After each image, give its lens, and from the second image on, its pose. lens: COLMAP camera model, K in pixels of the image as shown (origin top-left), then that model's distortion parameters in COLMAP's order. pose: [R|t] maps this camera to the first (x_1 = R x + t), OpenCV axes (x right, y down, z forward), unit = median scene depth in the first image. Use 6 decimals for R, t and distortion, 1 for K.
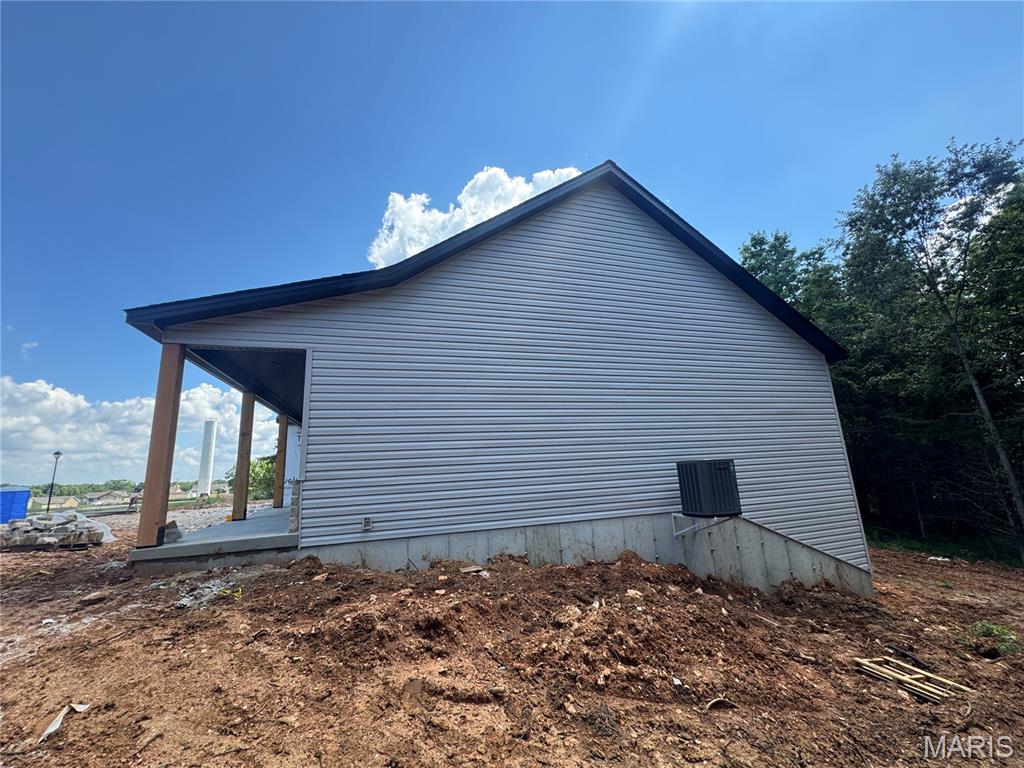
lens RADIAL K [[408.5, 0, 511.3], [0, 408.5, 385.2], [0, 0, 1]] dist [-0.002688, 0.000734]
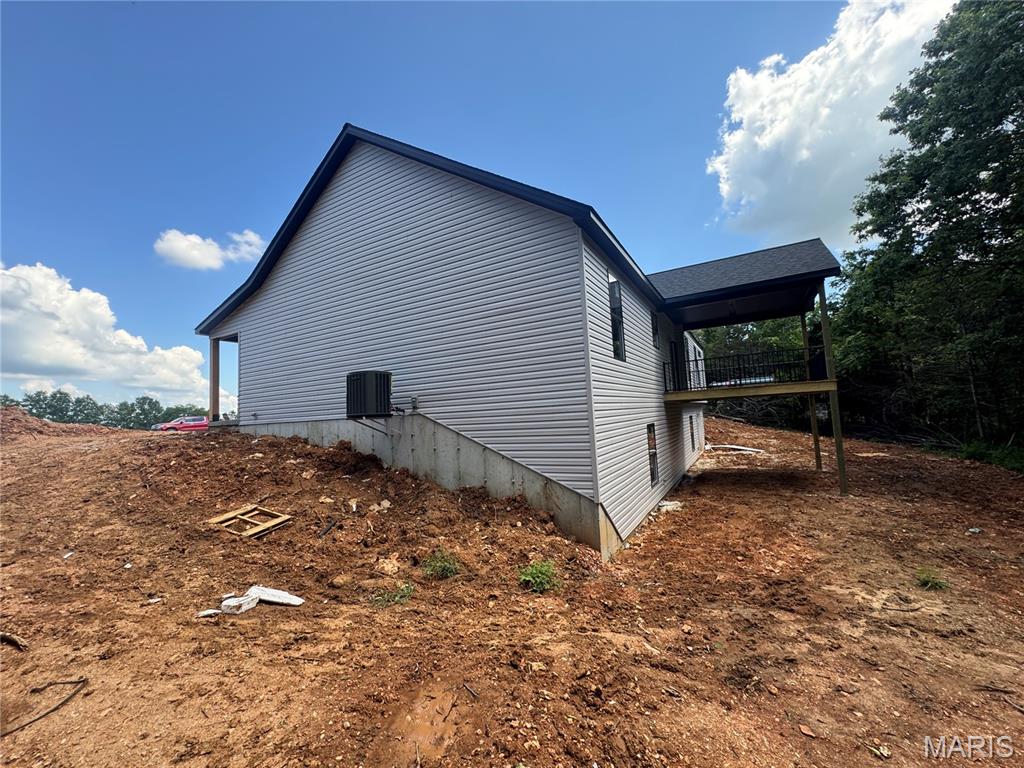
lens RADIAL K [[408.5, 0, 511.3], [0, 408.5, 385.2], [0, 0, 1]] dist [-0.002688, 0.000734]
pose [[0.668850, -0.044208, -0.742082, 1.477336], [0.166461, 0.981789, 0.091545, 0.162038], [0.724521, -0.184757, 0.664028, 0.454262]]
